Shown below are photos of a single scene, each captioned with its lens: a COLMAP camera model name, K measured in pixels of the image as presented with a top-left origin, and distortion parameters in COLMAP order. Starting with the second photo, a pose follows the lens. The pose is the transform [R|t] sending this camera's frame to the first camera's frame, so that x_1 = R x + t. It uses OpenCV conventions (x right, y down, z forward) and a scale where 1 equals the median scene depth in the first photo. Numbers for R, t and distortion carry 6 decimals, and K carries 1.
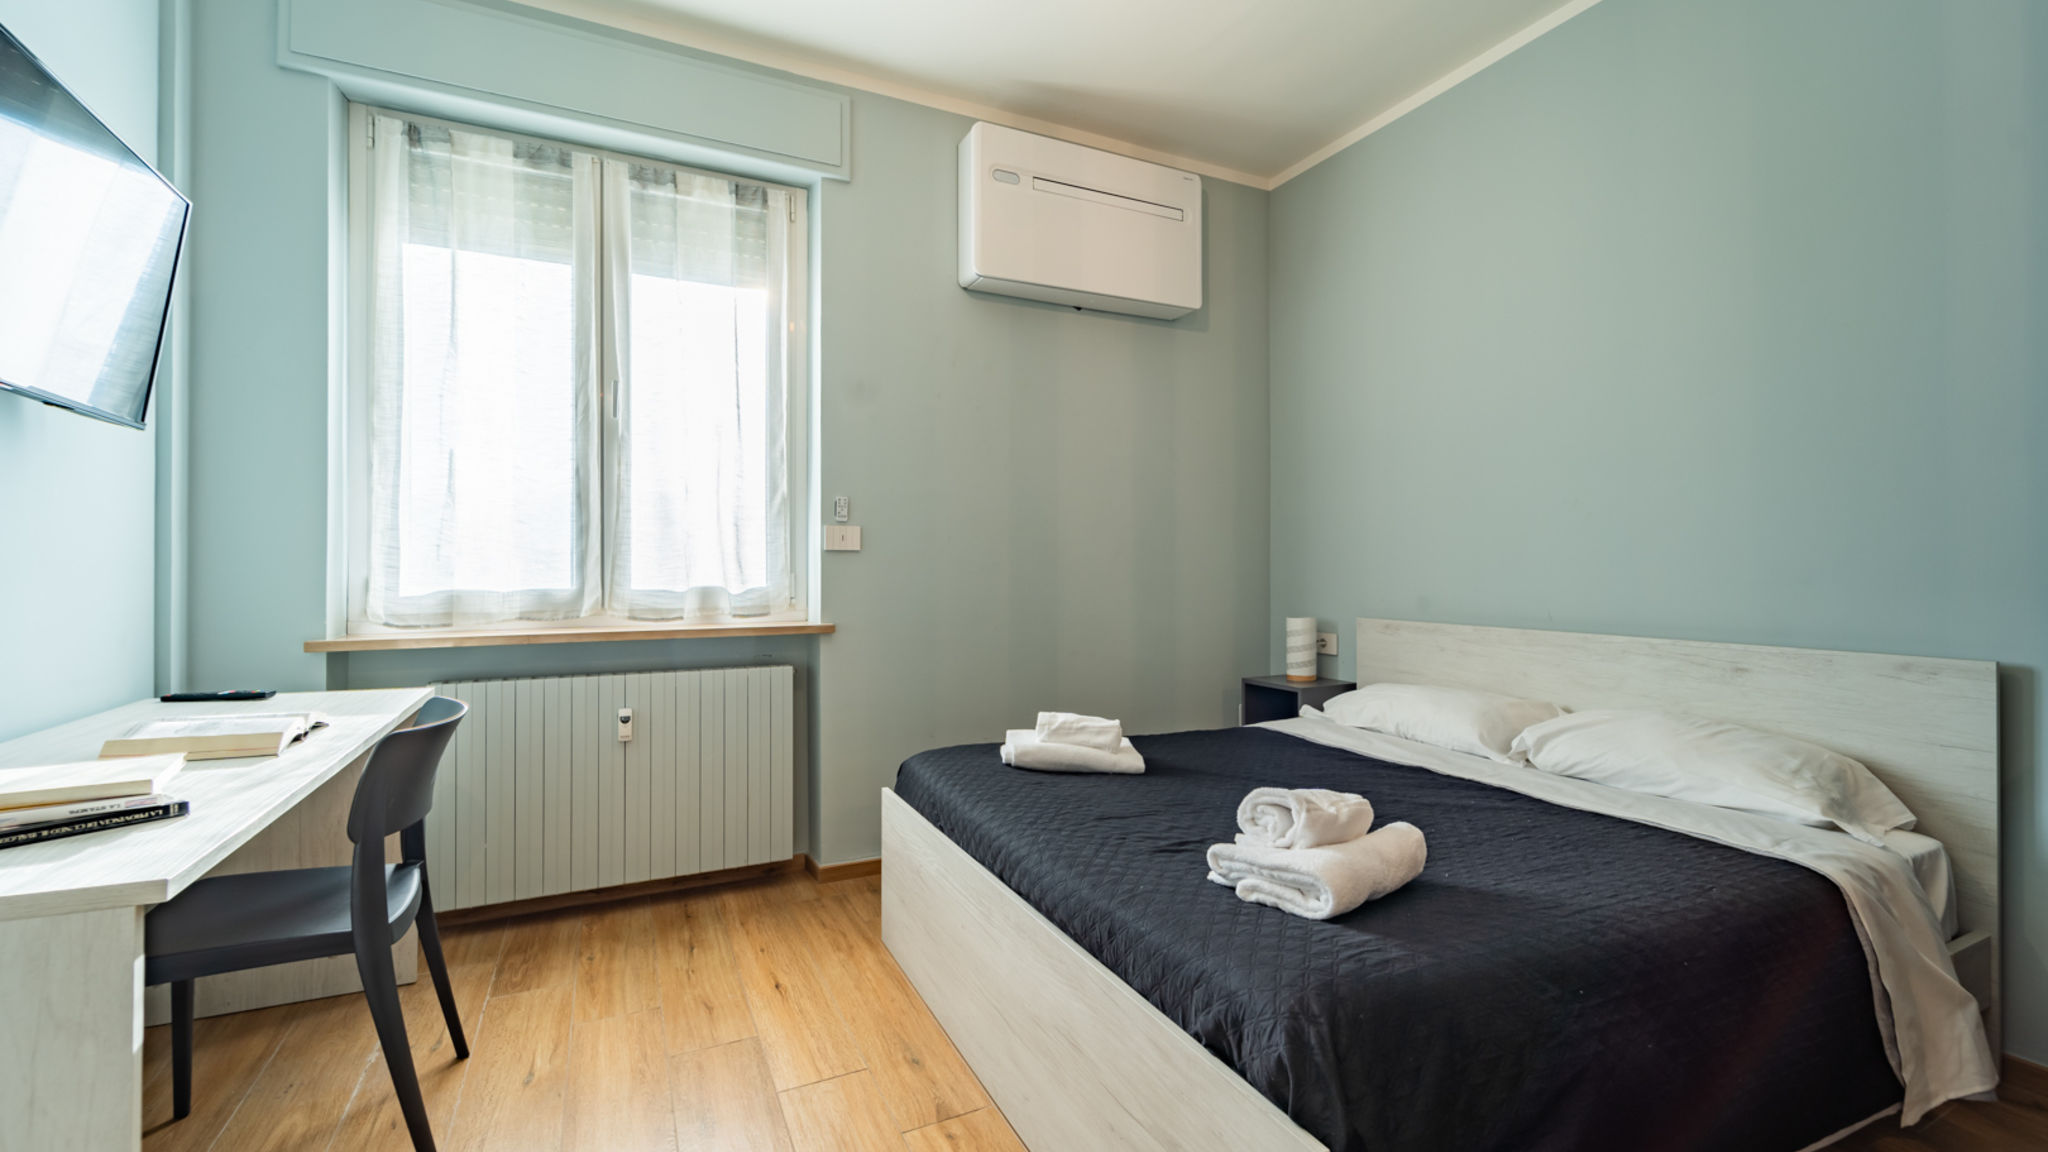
lens RADIAL K [[841.5, 0, 1023.5], [0, 841.5, 560.3], [0, 0, 1]] dist [0.000339, -0.000113]
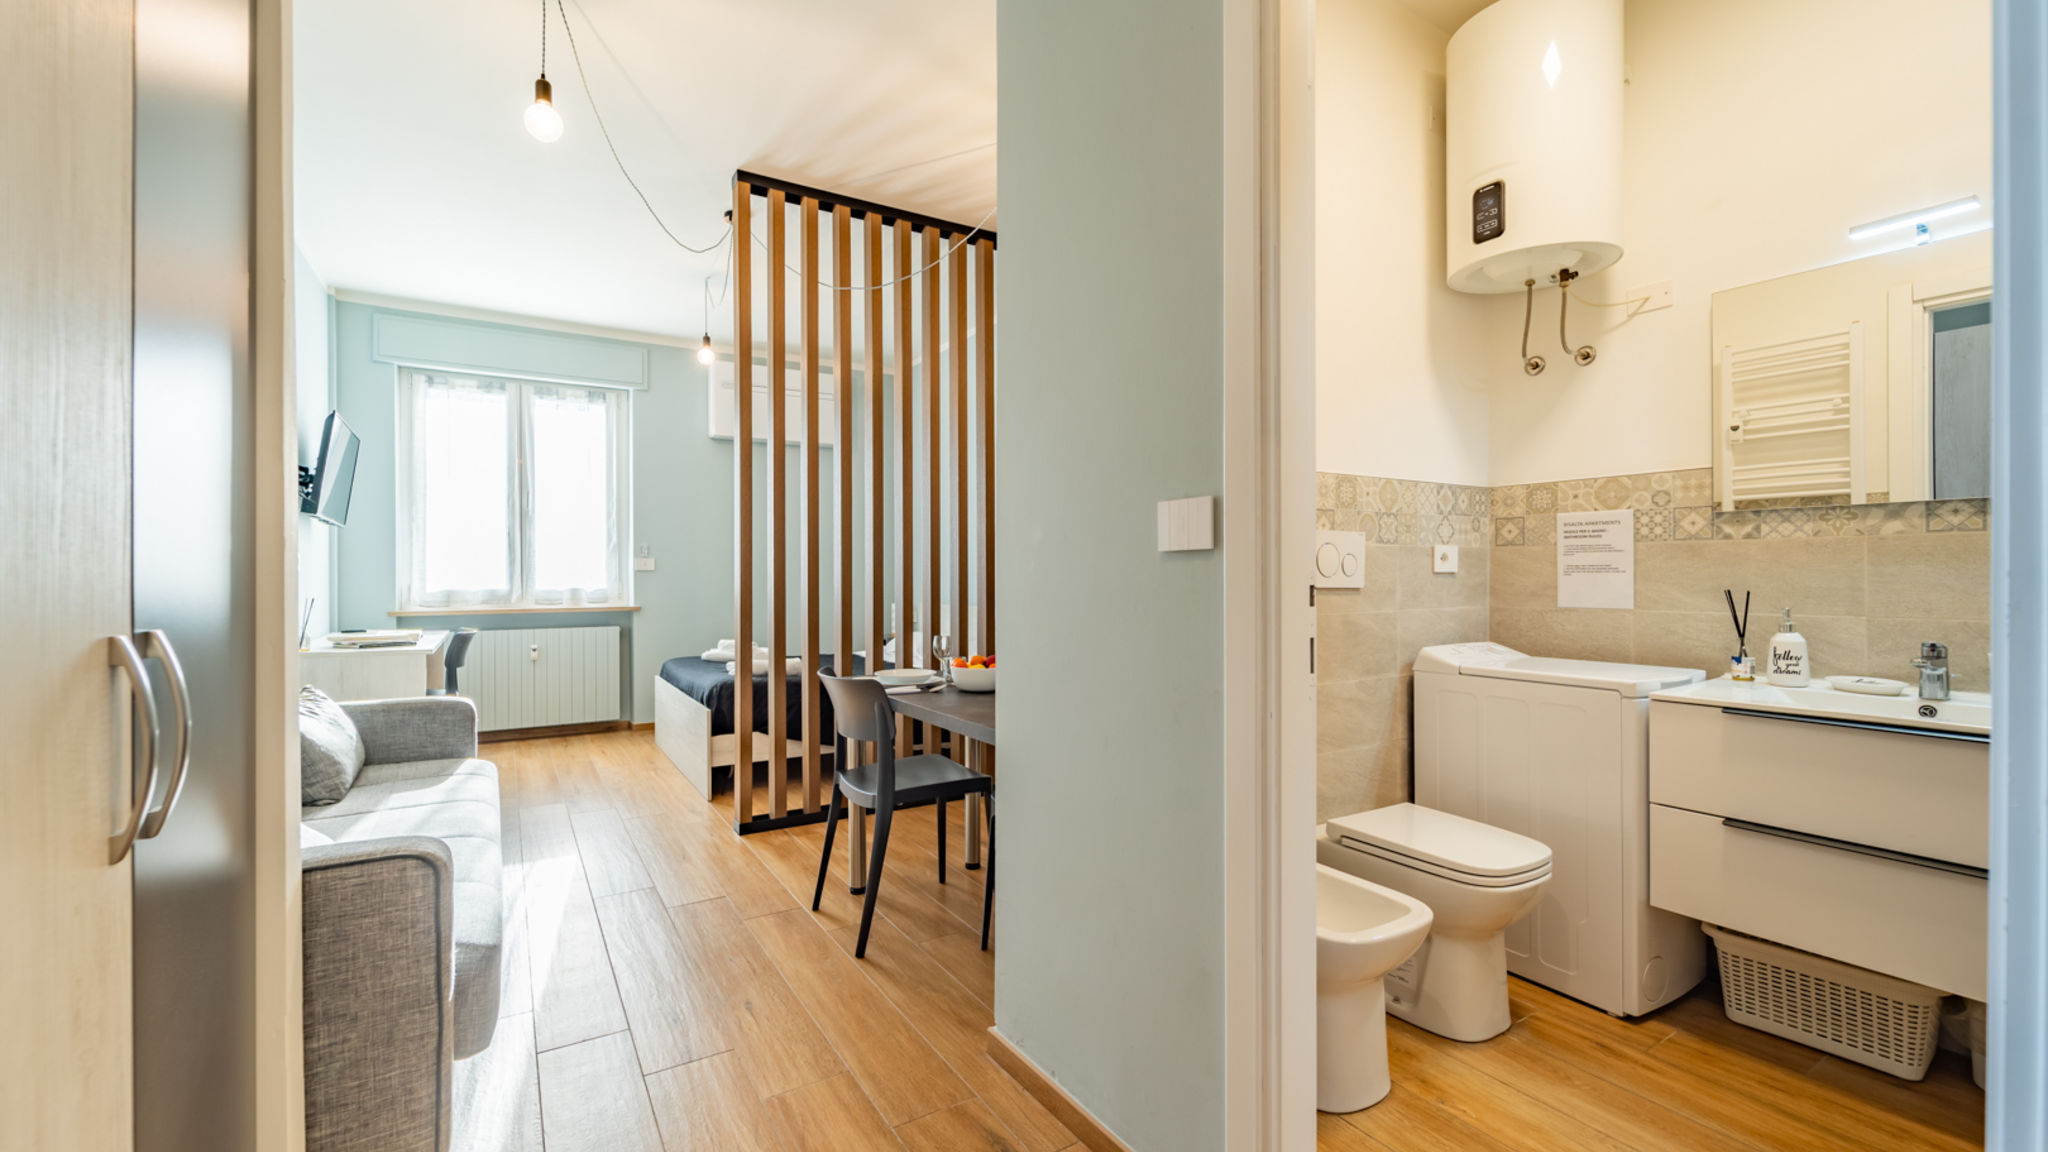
lens RADIAL K [[838.9, 0, 1024.0], [0, 838.9, 576.0], [0, 0, 1]] dist [0.003231, -0.000155]
pose [[0.994839, -0.002990, 0.101426, 0.523872], [0.002302, 0.999974, 0.006906, -0.010212], [-0.101444, -0.006637, 0.994819, -1.190894]]
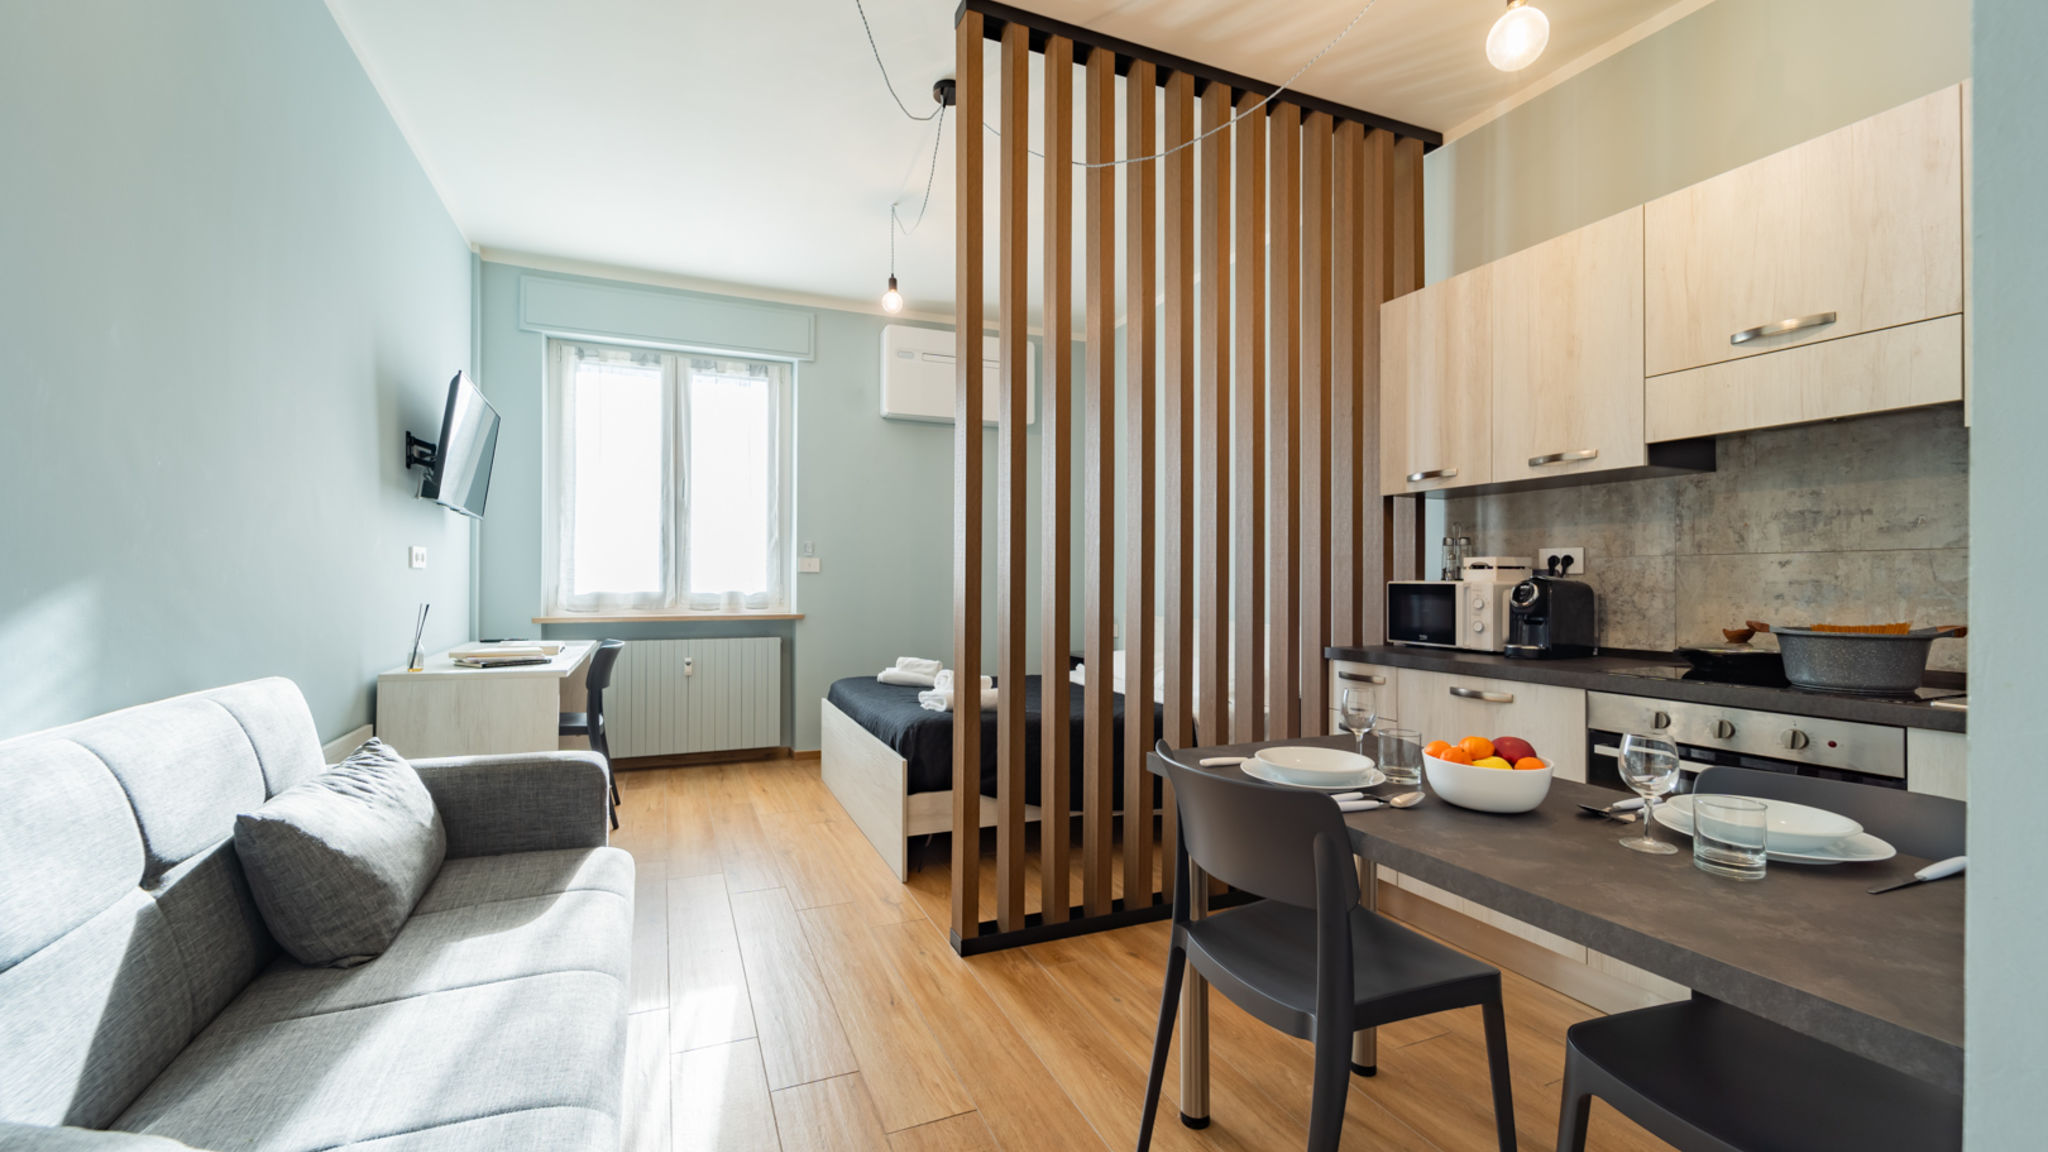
lens RADIAL K [[826.5, 0, 1024.0], [0, 826.5, 576.0], [0, 0, 1]] dist [-0.002594, -0.000266]
pose [[0.999102, 0.004212, -0.042167, 0.321793], [-0.004139, 0.999990, 0.001819, -0.008890], [0.042174, -0.001643, 0.999109, -0.740869]]
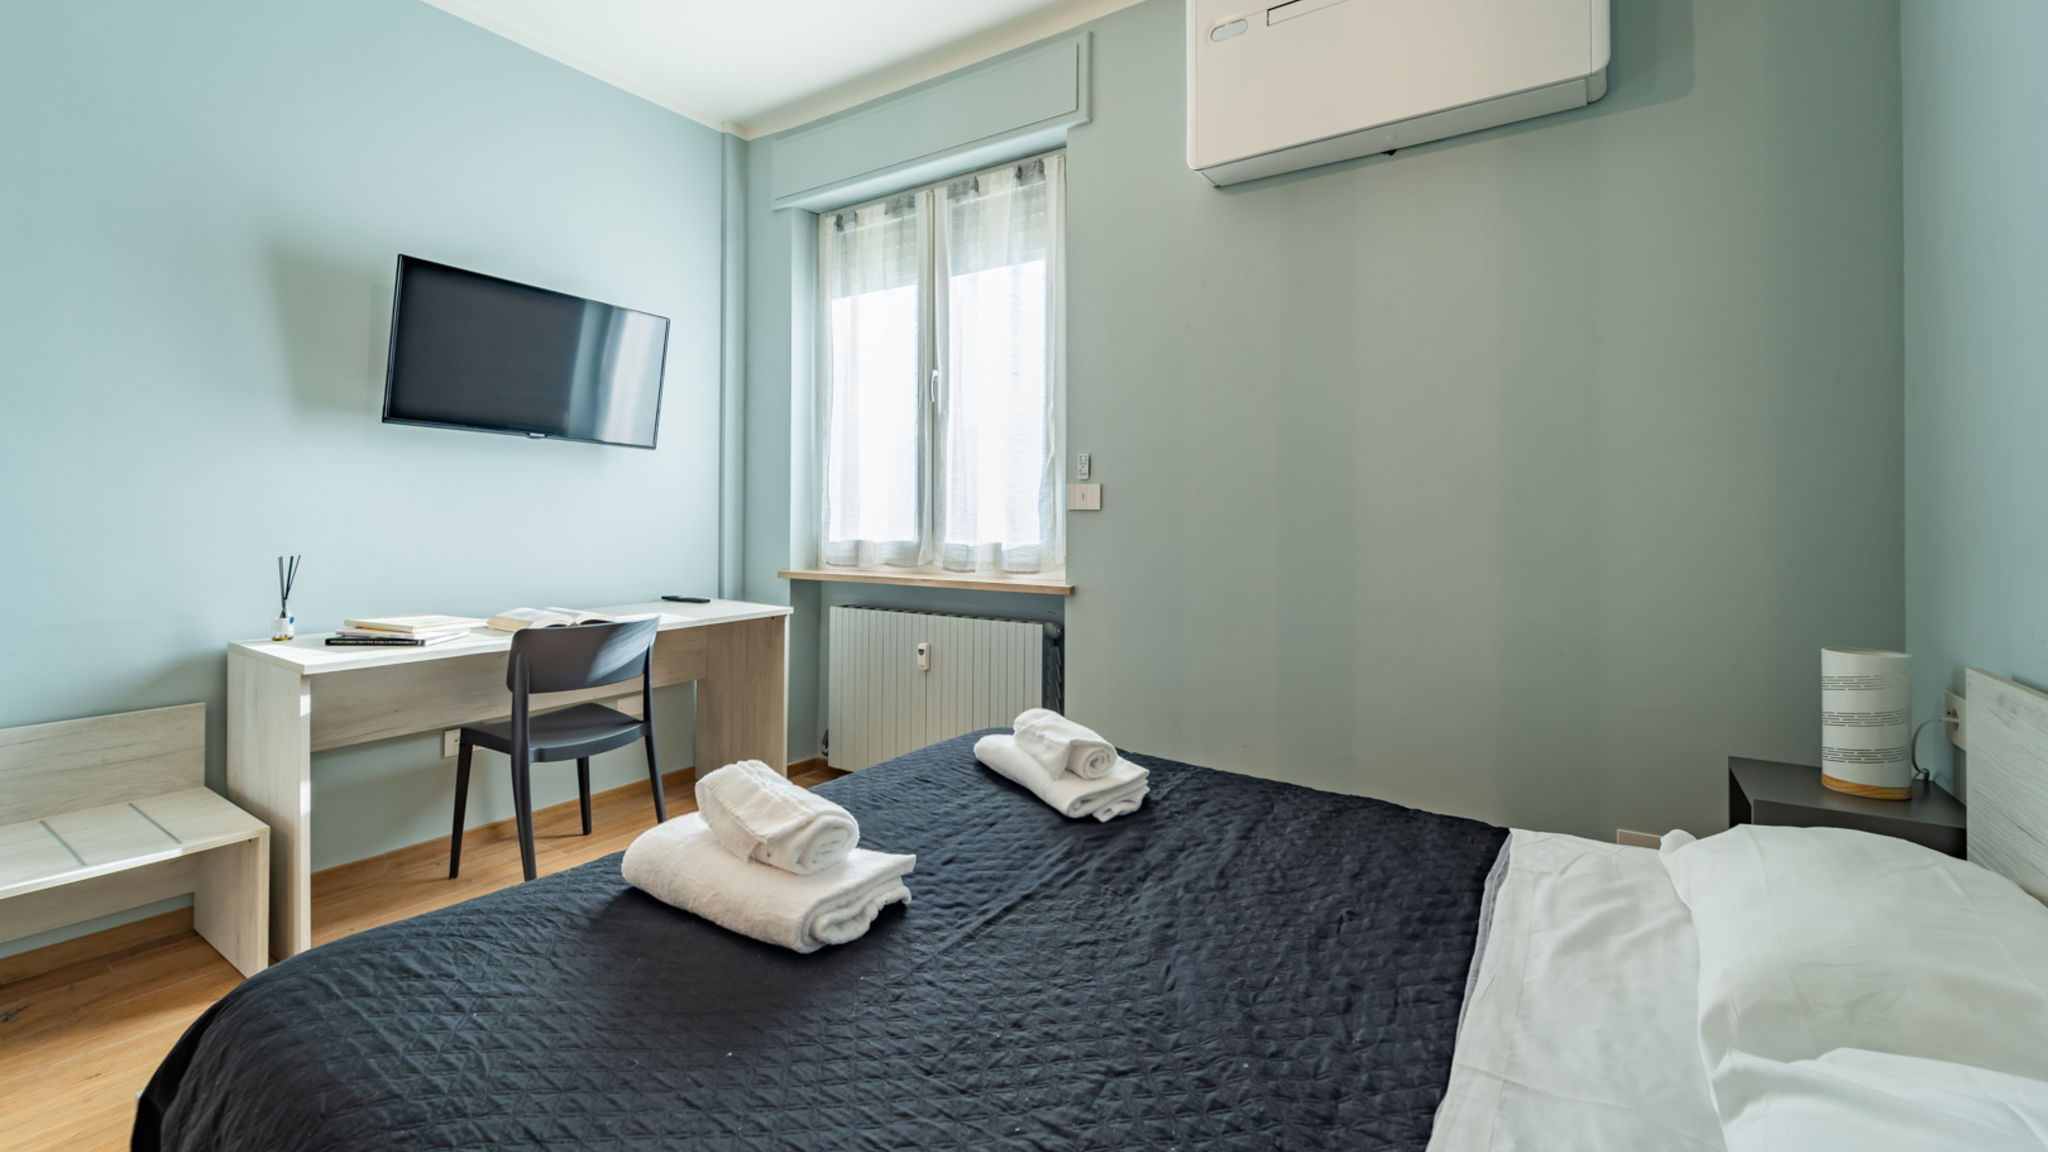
lens RADIAL K [[848.7, 0, 1050.3], [0, 848.7, 512.5], [0, 0, 1]] dist [-0.000309, -0.000016]
pose [[0.515440, -0.001419, -0.856925, 0.627467], [0.000876, 0.999999, -0.001129, -0.008118], [0.856926, -0.000168, 0.515440, 0.500106]]
